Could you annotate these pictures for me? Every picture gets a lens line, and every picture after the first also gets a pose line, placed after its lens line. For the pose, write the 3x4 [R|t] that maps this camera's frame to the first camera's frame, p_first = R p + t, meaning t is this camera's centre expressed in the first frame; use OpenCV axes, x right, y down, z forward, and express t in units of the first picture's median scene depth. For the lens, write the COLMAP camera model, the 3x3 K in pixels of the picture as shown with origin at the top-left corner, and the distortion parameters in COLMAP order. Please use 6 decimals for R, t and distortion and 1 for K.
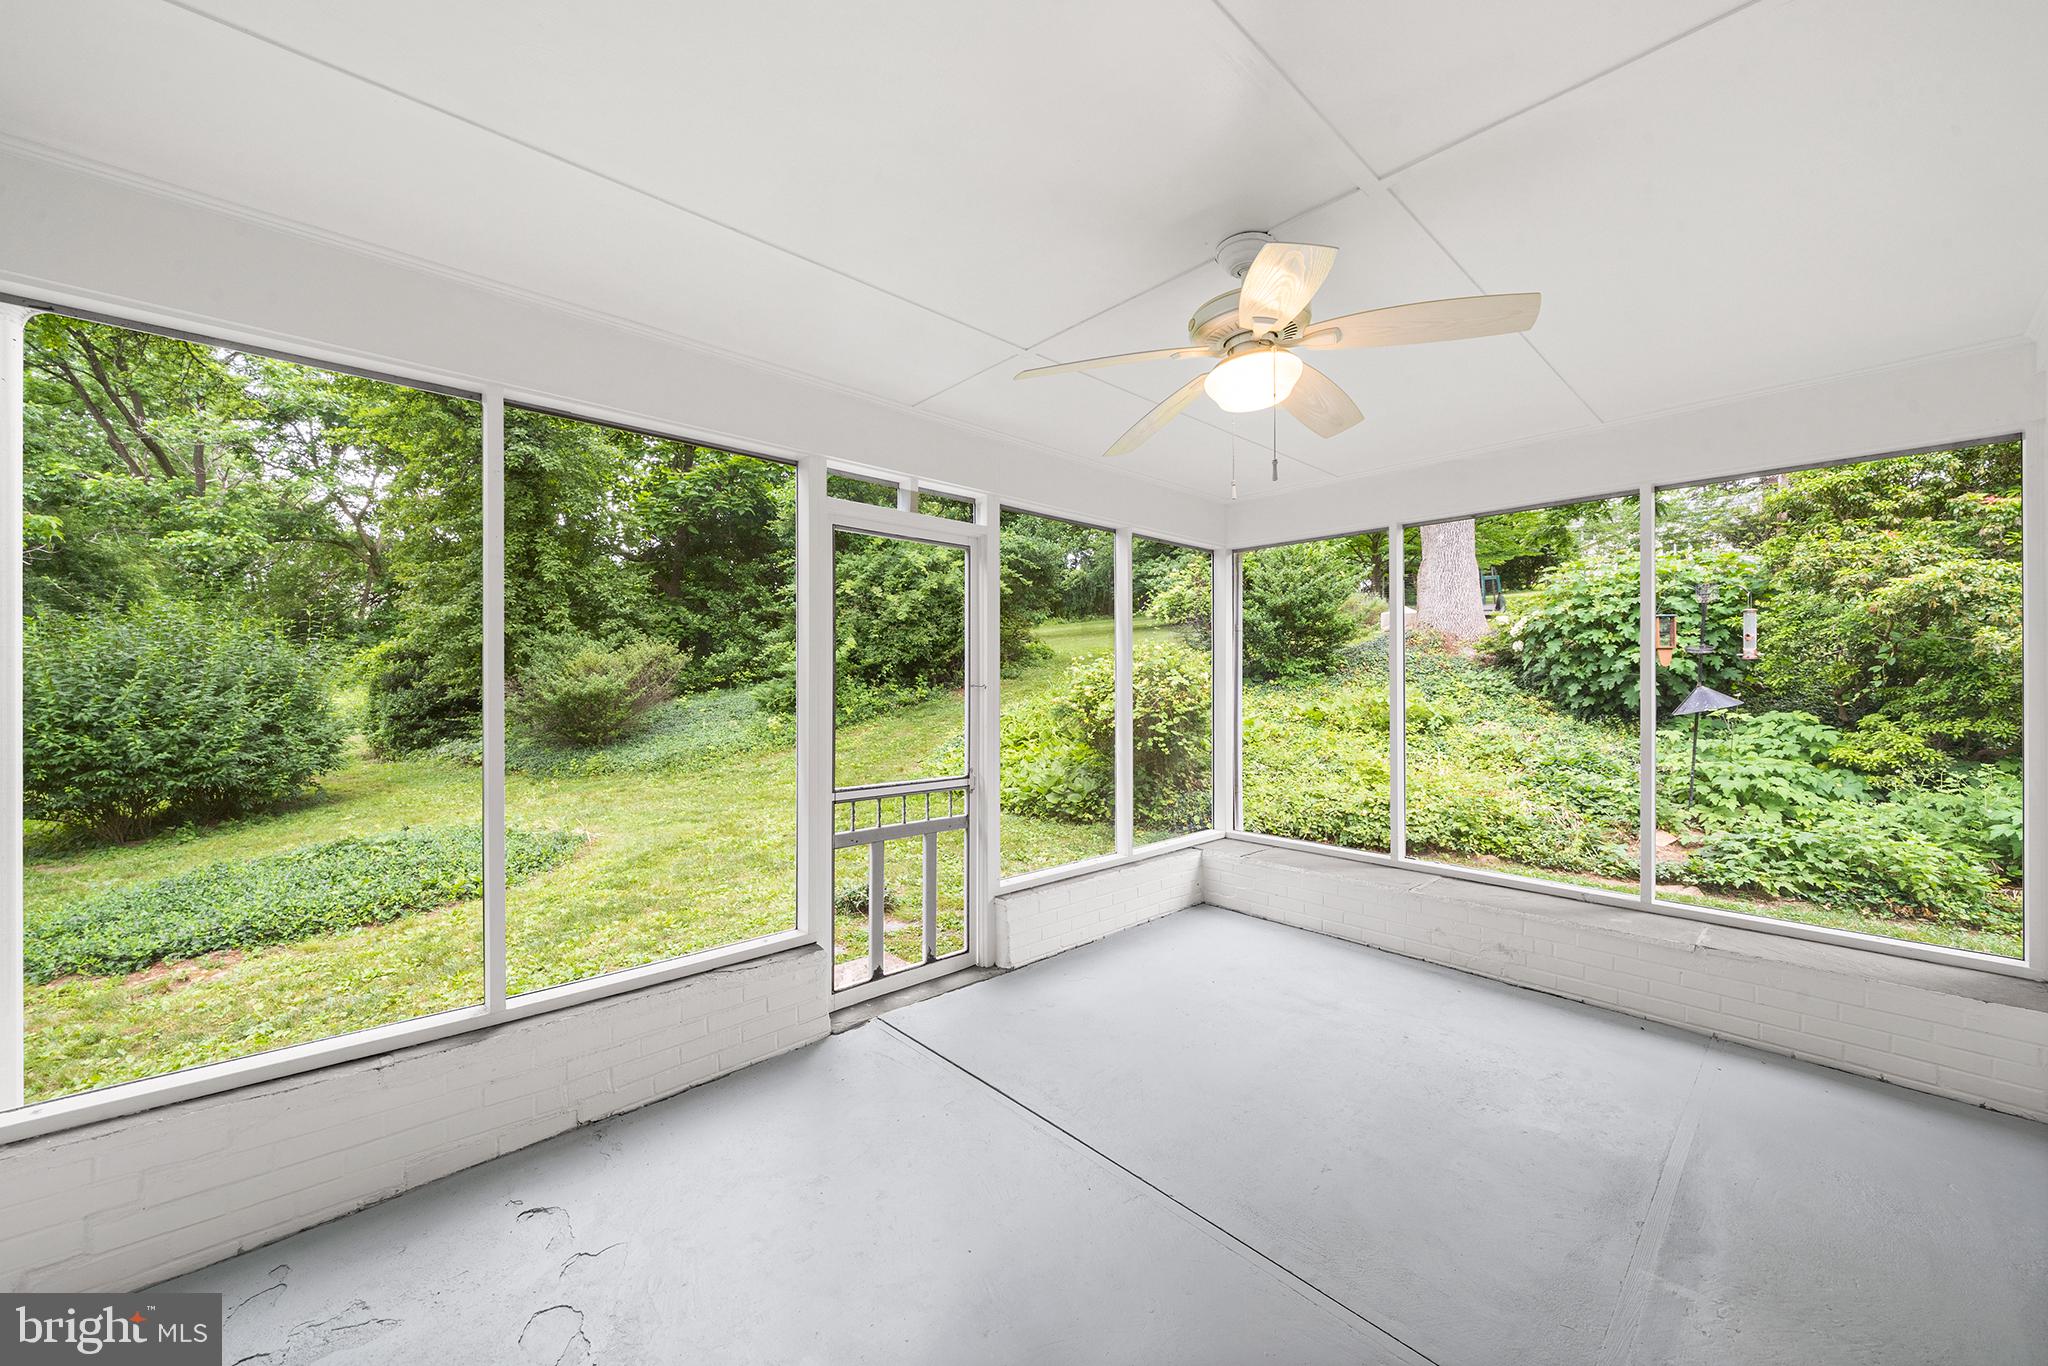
lens RADIAL K [[754.7, 0, 1017.5], [0, 754.7, 683.4], [0, 0, 1]] dist [-0.001724, -0.000476]
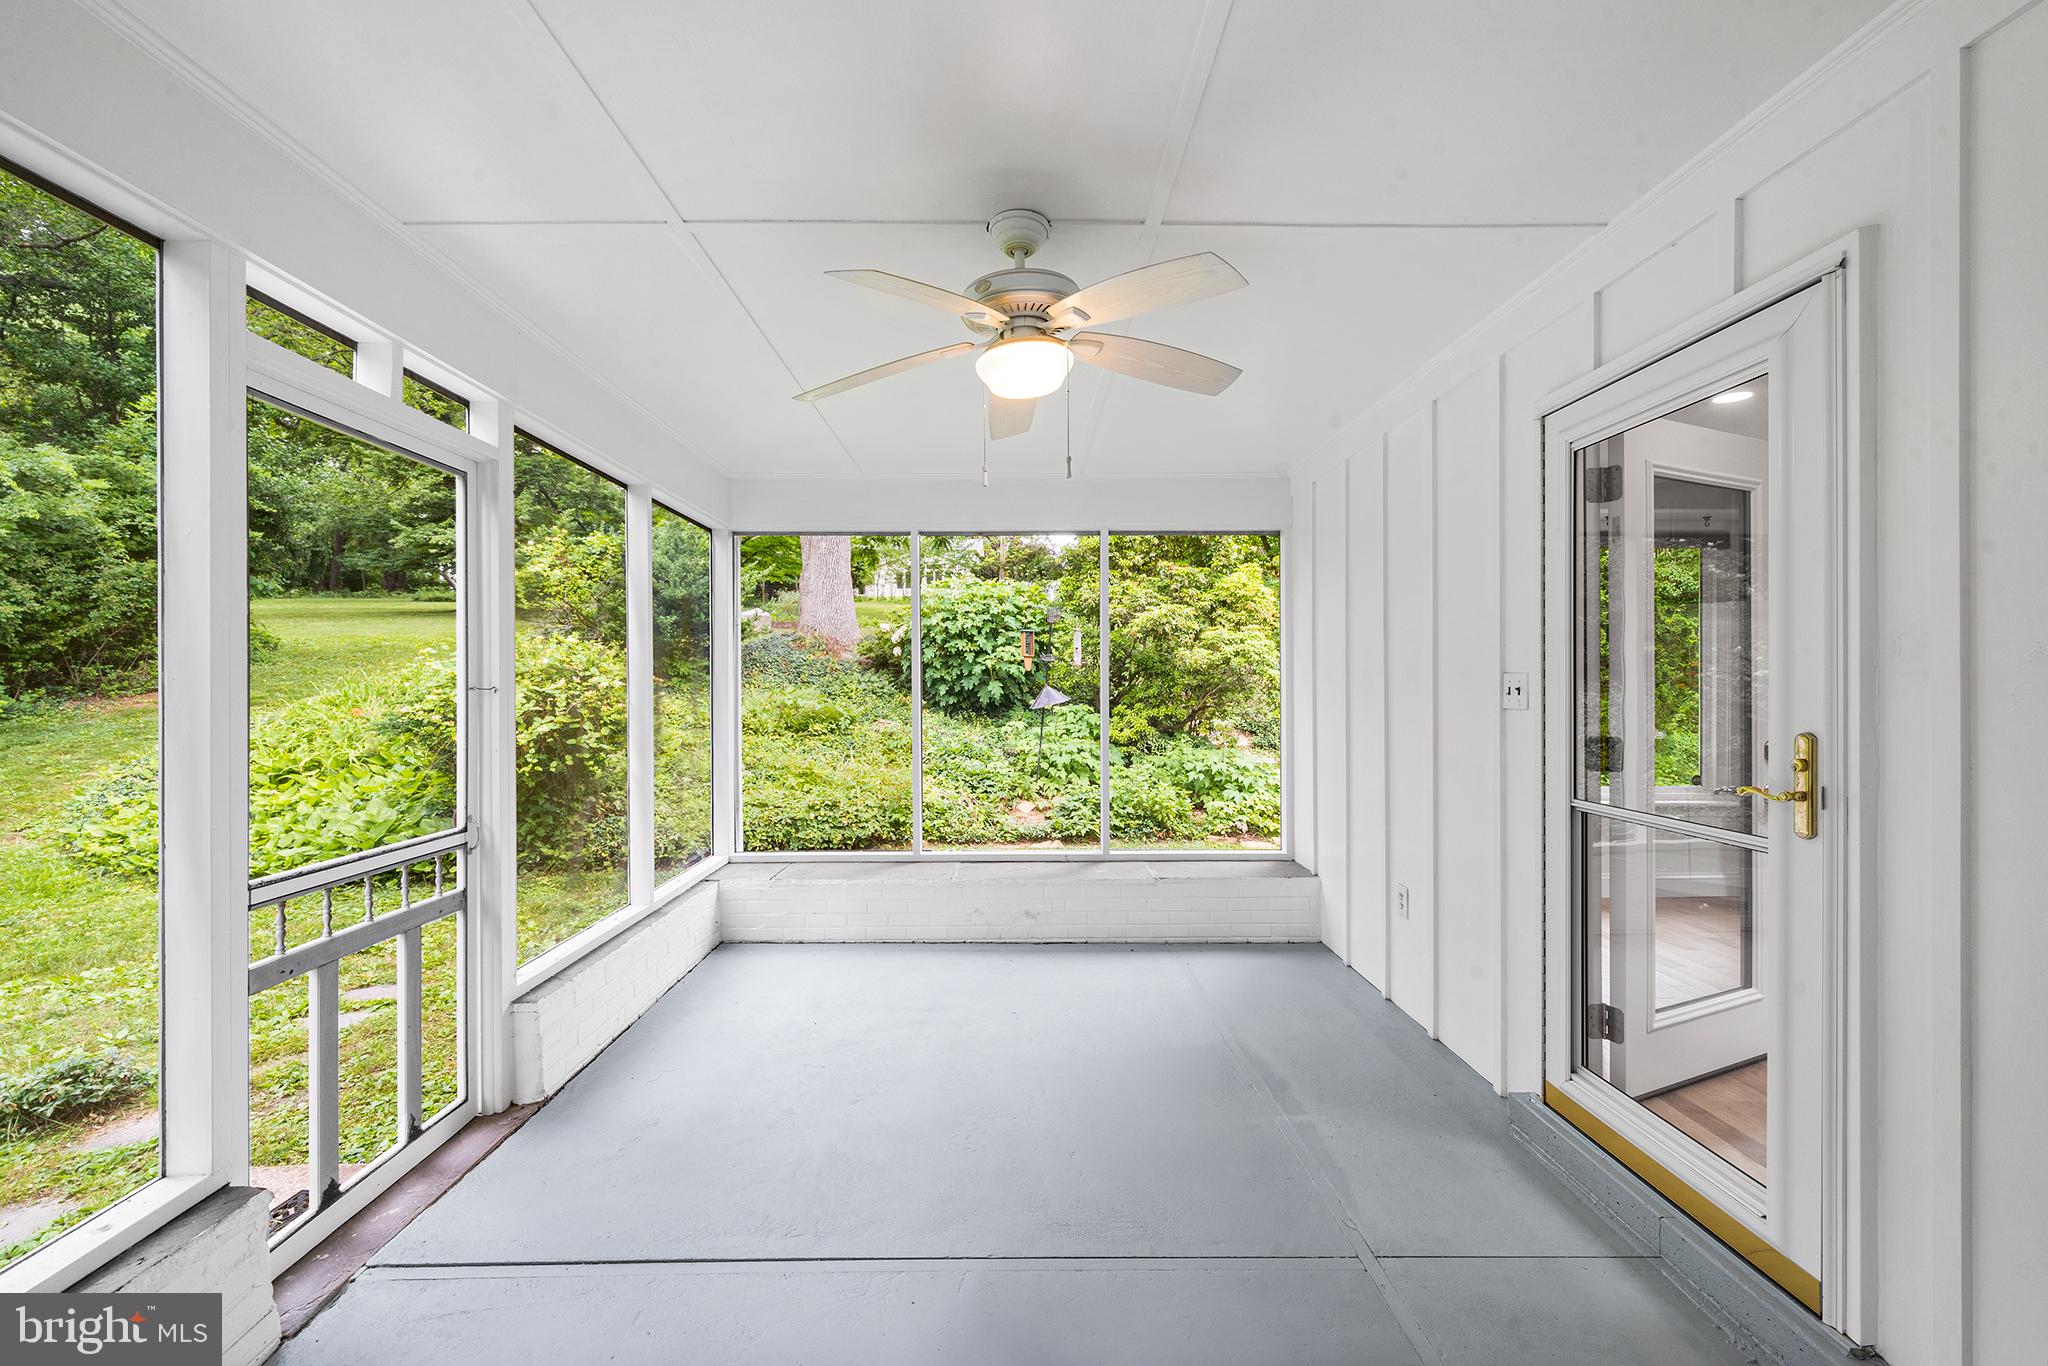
lens RADIAL K [[799.8, 0, 1028.5], [0, 799.8, 687.4], [0, 0, 1]] dist [-0.002881, -0.000037]
pose [[0.660781, -0.004974, 0.750563, -0.153167], [0.003843, 0.999987, 0.003243, 0.001236], [-0.750569, 0.000741, 0.660791, 0.111188]]
